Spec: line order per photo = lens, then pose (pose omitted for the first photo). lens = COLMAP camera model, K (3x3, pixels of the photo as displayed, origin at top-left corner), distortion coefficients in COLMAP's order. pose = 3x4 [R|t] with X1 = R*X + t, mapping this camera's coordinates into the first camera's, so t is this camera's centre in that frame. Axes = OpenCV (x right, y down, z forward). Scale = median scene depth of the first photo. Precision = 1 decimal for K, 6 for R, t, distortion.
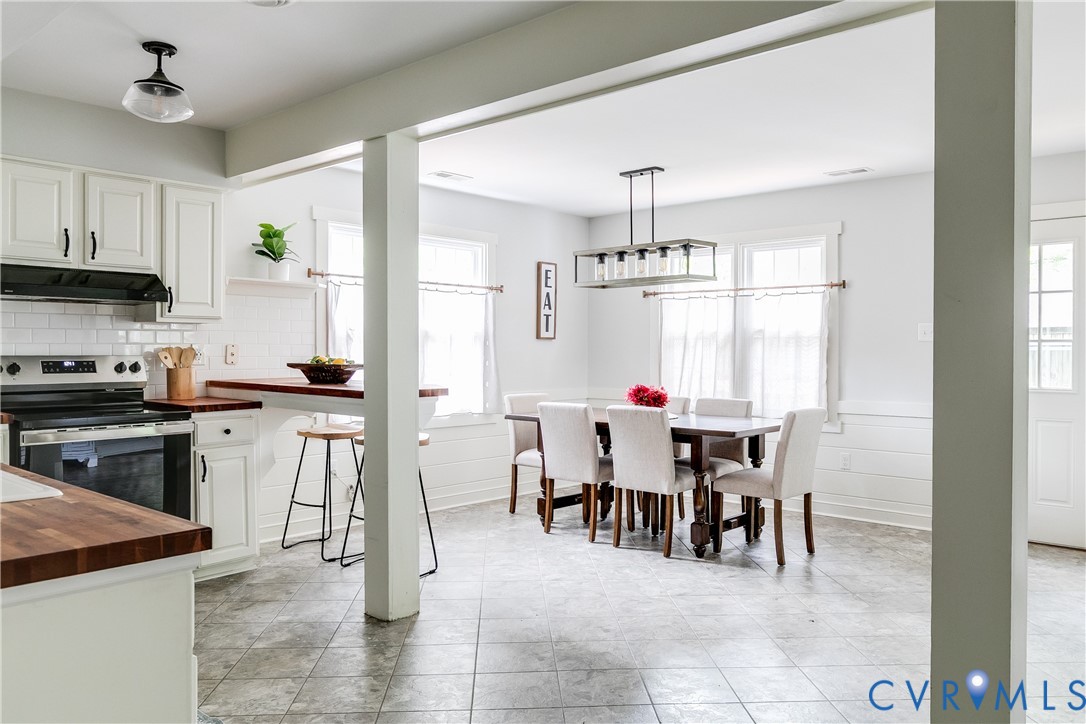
lens RADIAL K [[830.9, 0, 545.2], [0, 830.9, 358.2], [0, 0, 1]] dist [0.011785, 0.003712]
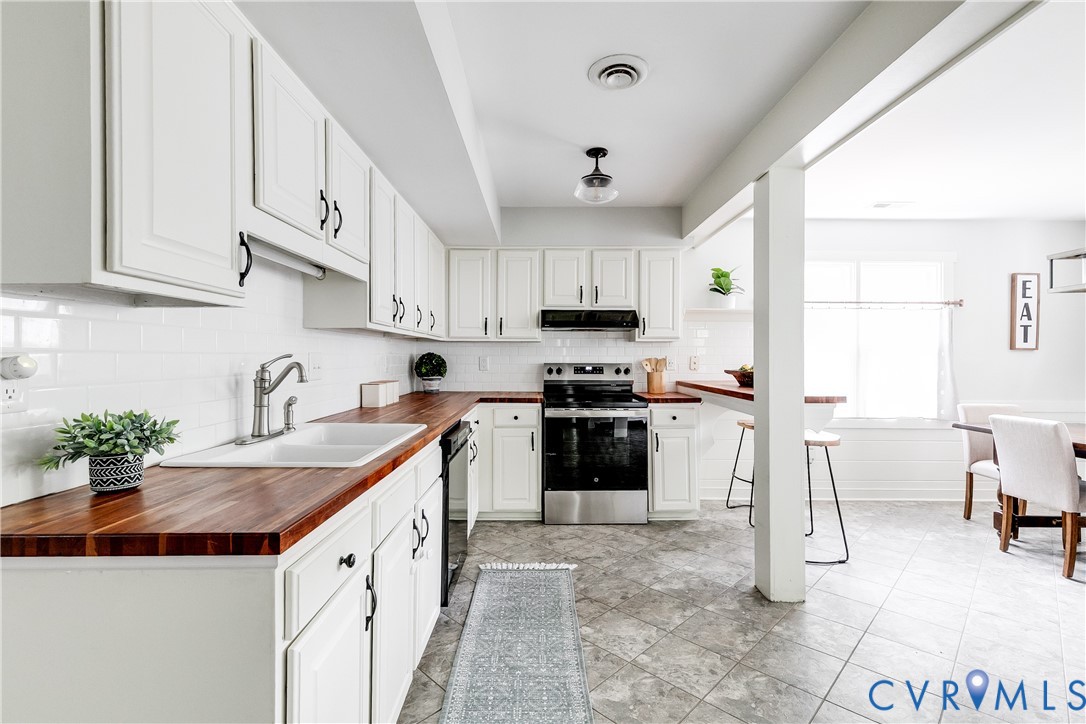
lens RADIAL K [[497.0, 0, 538.6], [0, 497.0, 359.3], [0, 0, 1]] dist [0.007180, -0.000420]
pose [[0.674099, 0.000663, -0.738641, 0.080908], [-0.009346, 0.999927, -0.007632, -0.002599], [0.738582, 0.012049, 0.674056, 0.253483]]
